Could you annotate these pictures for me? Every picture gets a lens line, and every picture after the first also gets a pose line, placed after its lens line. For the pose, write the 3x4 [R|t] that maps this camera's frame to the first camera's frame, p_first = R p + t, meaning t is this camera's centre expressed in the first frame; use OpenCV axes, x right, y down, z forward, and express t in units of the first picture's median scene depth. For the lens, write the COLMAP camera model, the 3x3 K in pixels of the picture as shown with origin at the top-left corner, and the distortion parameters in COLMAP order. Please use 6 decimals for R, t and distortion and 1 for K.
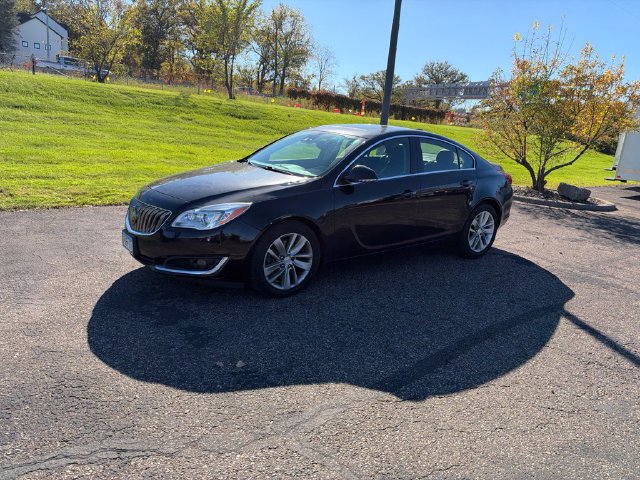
lens RADIAL K [[463.7, 0, 321.8], [0, 463.7, 238.4], [0, 0, 1]] dist [0.009187, -0.023601]
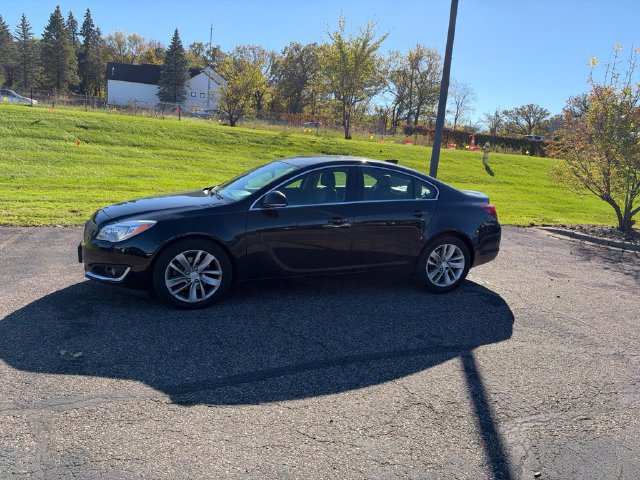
lens RADIAL K [[463.2, 0, 321.6], [0, 463.2, 239.2], [0, 0, 1]] dist [0.005440, -0.020699]
pose [[0.955920, 0.043368, -0.290406, 0.195544], [-0.065010, 0.995746, -0.065293, 0.005416], [0.286339, 0.081294, 0.954673, 0.012957]]
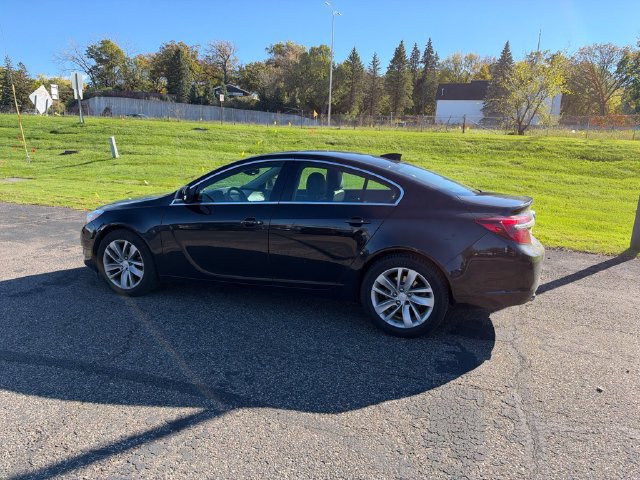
lens RADIAL K [[463.2, 0, 321.6], [0, 463.2, 239.2], [0, 0, 1]] dist [0.005440, -0.020699]
pose [[0.550481, 0.100975, -0.828719, 0.428508], [-0.190730, 0.981617, -0.007089, -0.036631], [0.812769, 0.161964, 0.559620, 0.273700]]
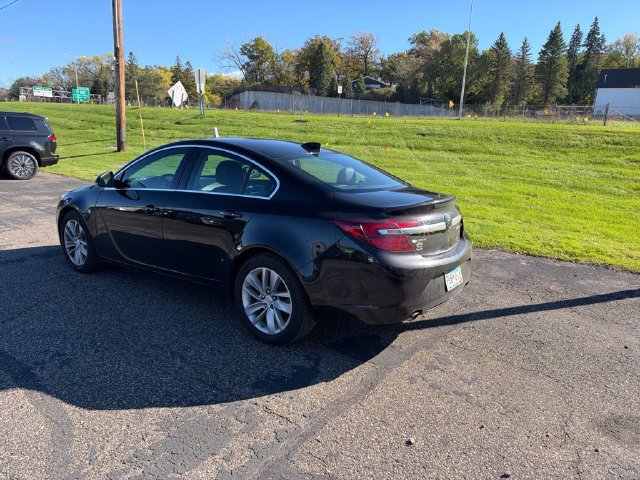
lens RADIAL K [[467.5, 0, 318.8], [0, 467.5, 241.8], [0, 0, 1]] dist [-0.006440, -0.005567]
pose [[0.281053, 0.147666, -0.948264, 0.483419], [-0.251181, 0.964966, 0.075820, -0.078821], [0.926238, 0.216876, 0.308298, 0.449460]]
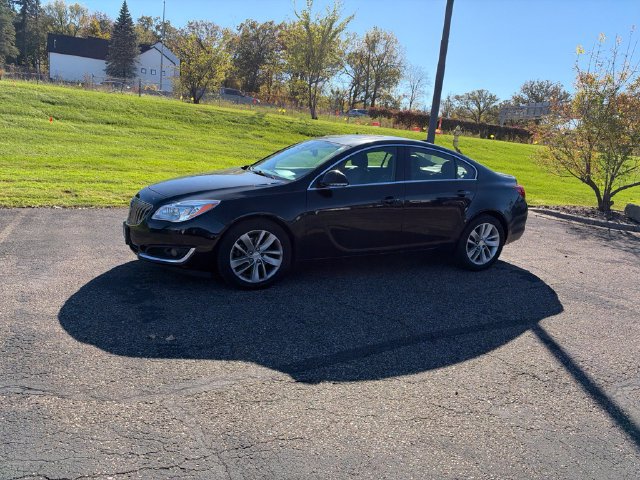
lens RADIAL K [[464.2, 0, 322.3], [0, 464.2, 233.8], [0, 0, 1]] dist [0.003238, -0.013571]
pose [[0.980888, 0.043839, -0.189571, 0.103018], [-0.053348, 0.997546, -0.045352, 0.013981], [0.187118, 0.054599, 0.980819, -0.011145]]
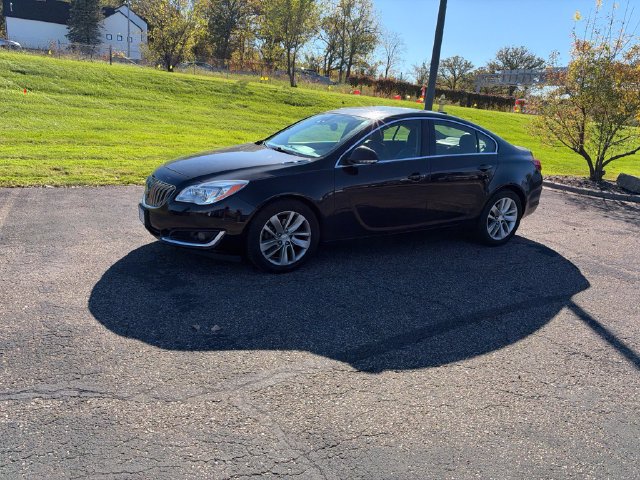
lens RADIAL K [[463.2, 0, 321.6], [0, 463.2, 239.2], [0, 0, 1]] dist [0.005440, -0.020699]
pose [[0.989993, 0.037724, -0.135978, 0.054644], [-0.034275, 0.999031, 0.027617, 0.007468], [0.136888, -0.022680, 0.990327, -0.005049]]
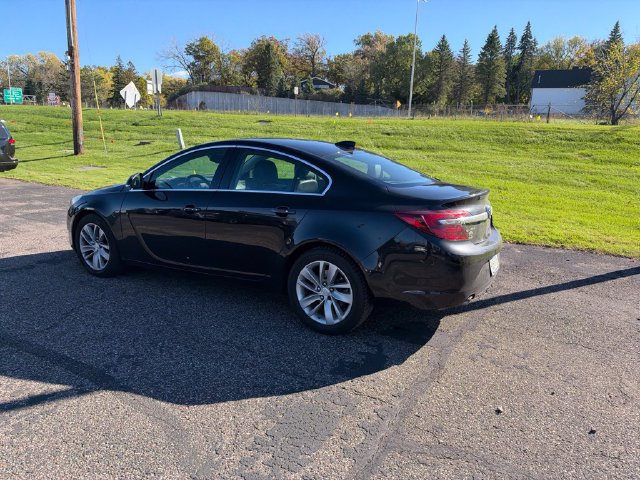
lens RADIAL K [[466.0, 0, 321.7], [0, 466.0, 237.8], [0, 0, 1]] dist [-0.001547, -0.010418]
pose [[0.387916, 0.128526, -0.912689, 0.473831], [-0.222886, 0.973921, 0.042417, -0.058829], [0.894339, 0.186971, 0.406447, 0.380670]]
